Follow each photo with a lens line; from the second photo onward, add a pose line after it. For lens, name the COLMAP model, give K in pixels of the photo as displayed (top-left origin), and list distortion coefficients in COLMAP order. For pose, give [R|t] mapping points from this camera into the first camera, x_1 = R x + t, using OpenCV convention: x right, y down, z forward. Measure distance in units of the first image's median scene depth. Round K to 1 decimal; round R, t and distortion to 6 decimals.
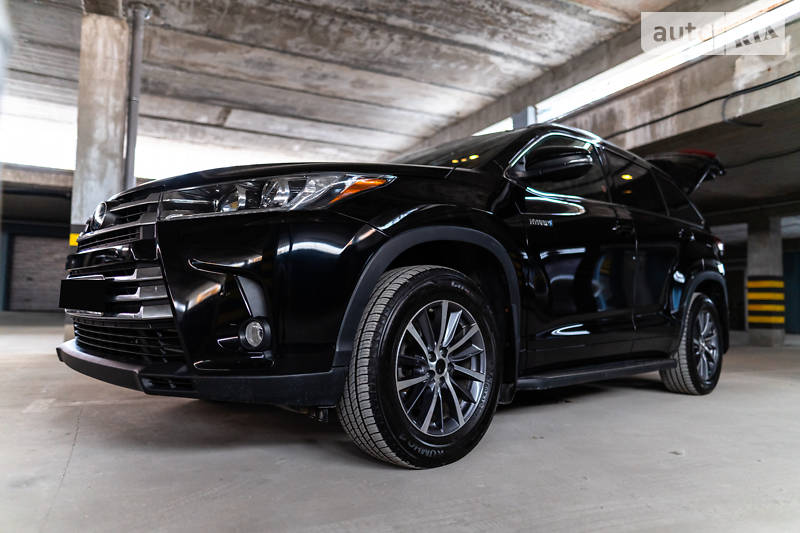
lens RADIAL K [[548.9, 0, 400.0], [0, 548.9, 266.5], [0, 0, 1]] dist [-0.000195, 0.003714]
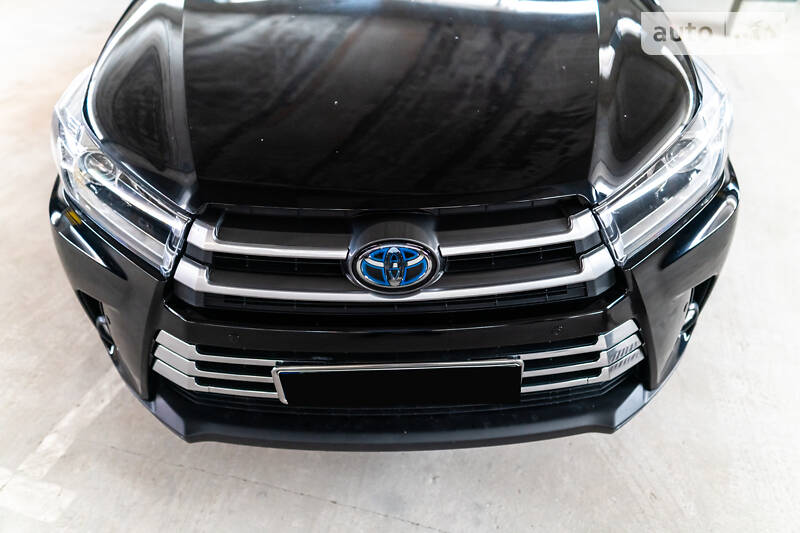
lens RADIAL K [[548.9, 0, 400.0], [0, 548.9, 266.5], [0, 0, 1]] dist [-0.000195, 0.003714]
pose [[0.674739, -0.484840, 0.556469, -0.266914], [-0.019806, 0.741799, 0.670330, -0.138435], [-0.737791, -0.463319, 0.490918, 0.241305]]
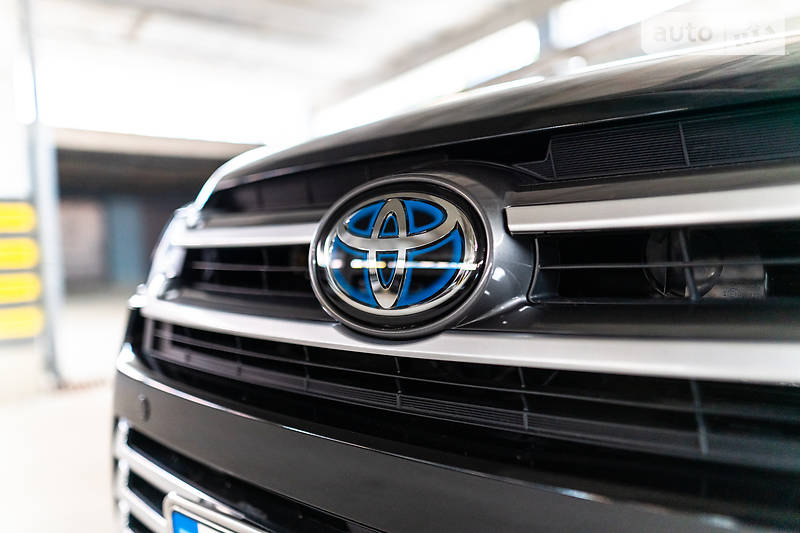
lens RADIAL K [[548.9, 0, 400.0], [0, 548.9, 266.5], [0, 0, 1]] dist [-0.000195, 0.003714]
pose [[0.982542, -0.059368, 0.176314, -0.187356], [0.040494, 0.993240, 0.108785, -0.034629], [-0.181581, -0.099746, 0.978304, 0.258169]]
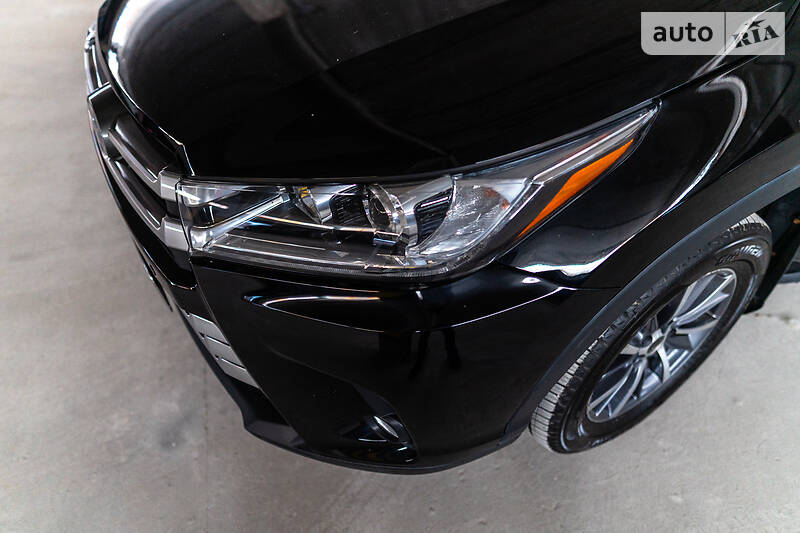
lens RADIAL K [[548.9, 0, 400.0], [0, 548.9, 266.5], [0, 0, 1]] dist [-0.000195, 0.003714]
pose [[0.976489, 0.084949, -0.198125, -0.033321], [0.098618, 0.641229, 0.760986, -0.131988], [0.191688, -0.762633, 0.617775, 0.188288]]
